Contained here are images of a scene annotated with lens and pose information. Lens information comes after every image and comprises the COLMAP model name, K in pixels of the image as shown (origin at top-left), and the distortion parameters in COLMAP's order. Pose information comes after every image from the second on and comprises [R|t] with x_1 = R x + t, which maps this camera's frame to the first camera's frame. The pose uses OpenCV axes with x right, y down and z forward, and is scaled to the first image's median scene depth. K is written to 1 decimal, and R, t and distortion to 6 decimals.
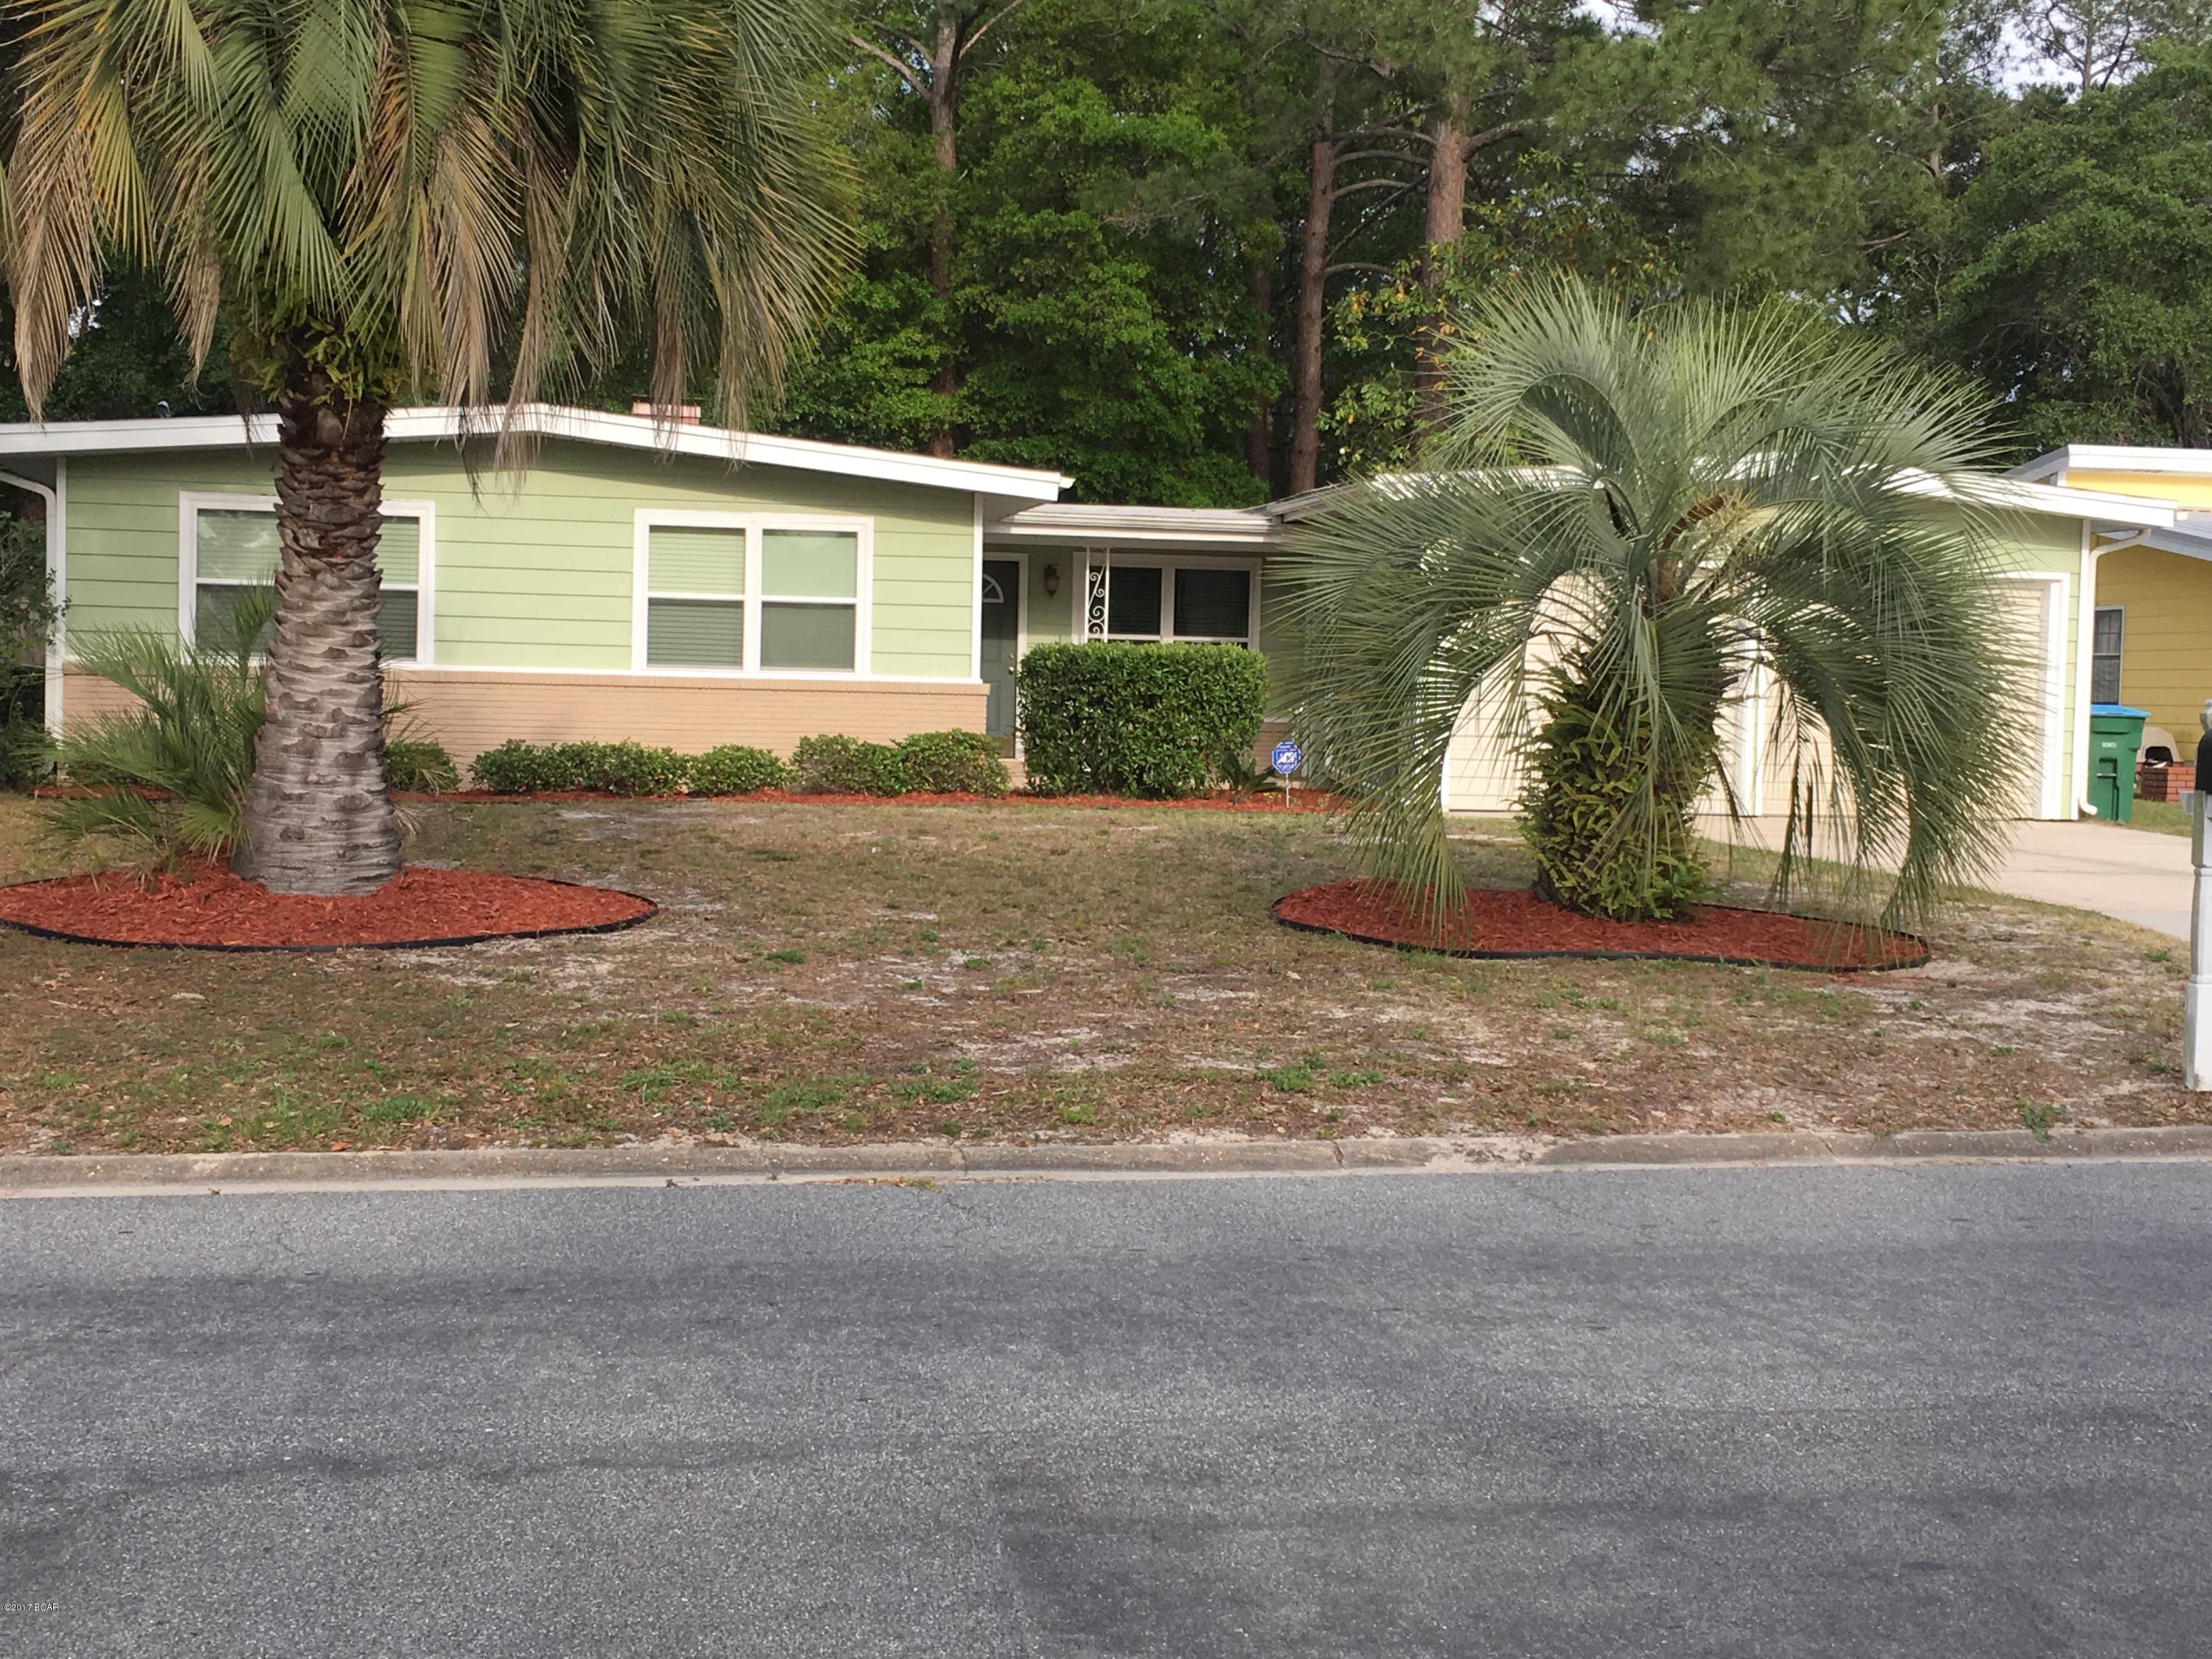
lens RADIAL K [[2836.4, 0, 1106.0], [0, 2836.4, 829.5], [0, 0, 1]] dist [0.018865, 0.040069]
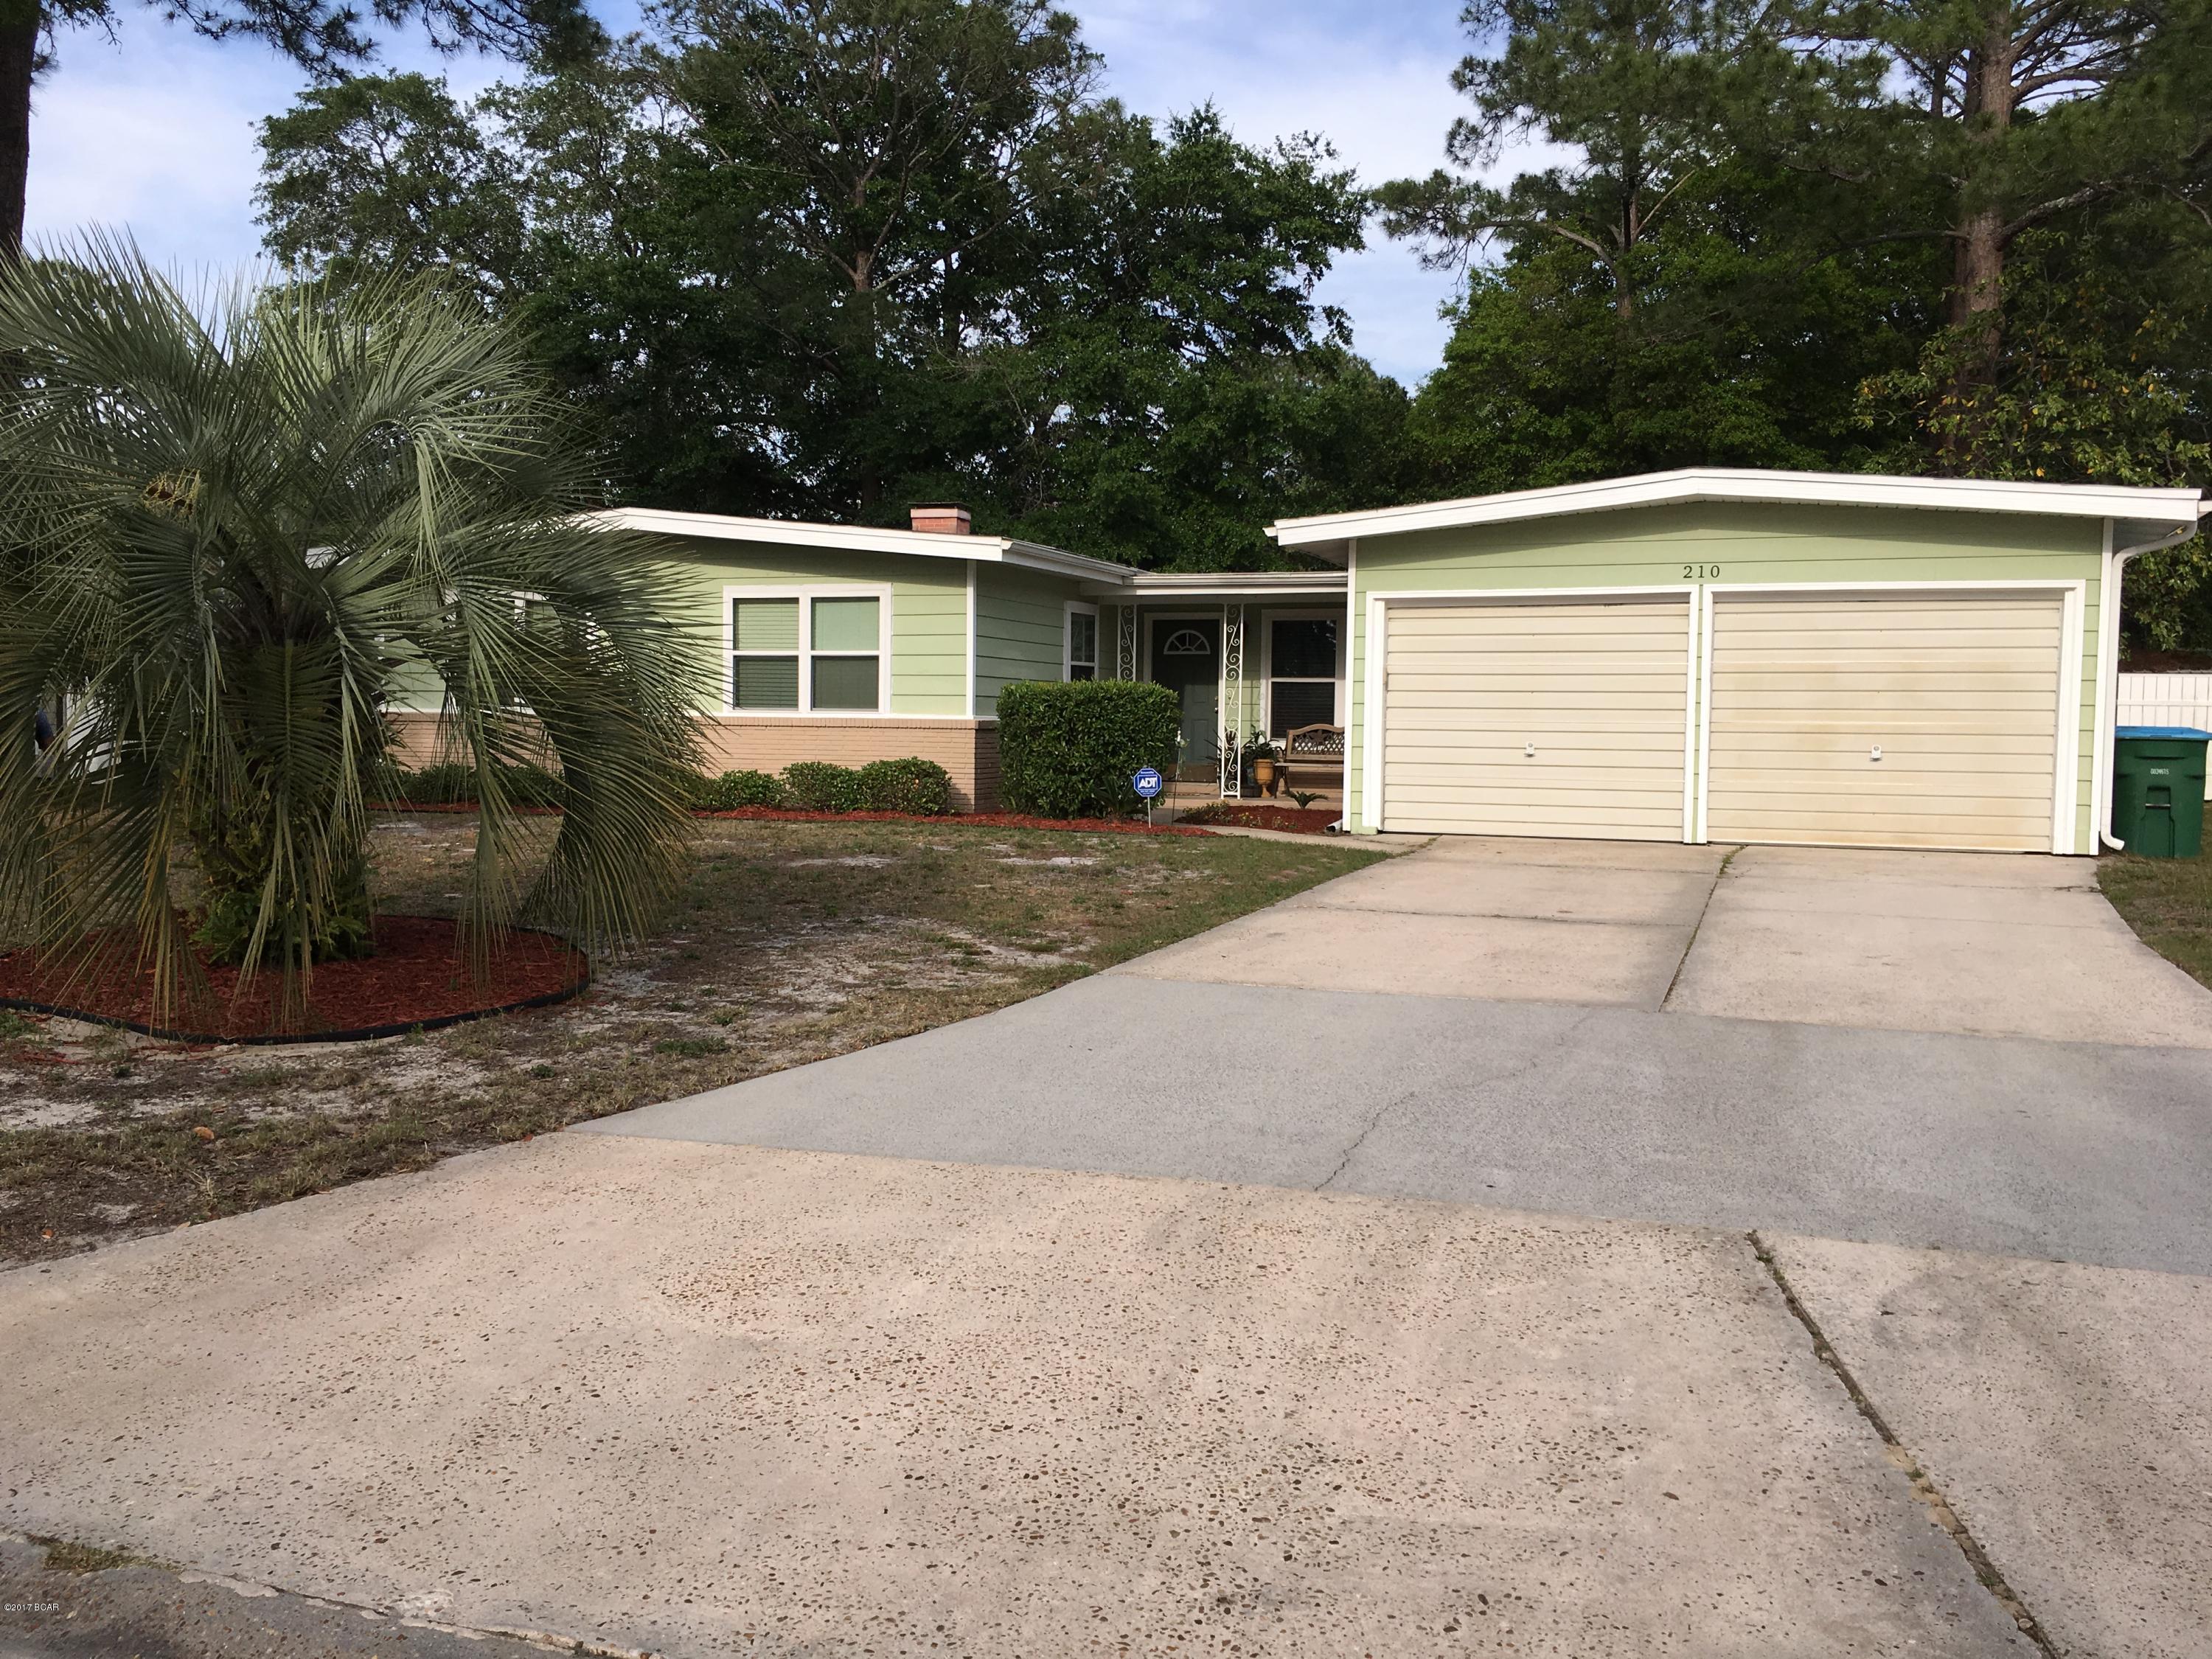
lens RADIAL K [[1892.4, 0, 1106.0], [0, 1892.4, 829.5], [0, 0, 1]] dist [0.011040, 0.004826]
pose [[0.853469, 0.015363, -0.520916, 0.421443], [-0.017061, 0.999853, 0.001537, -0.007633], [0.520864, 0.007575, 0.853606, 0.357398]]
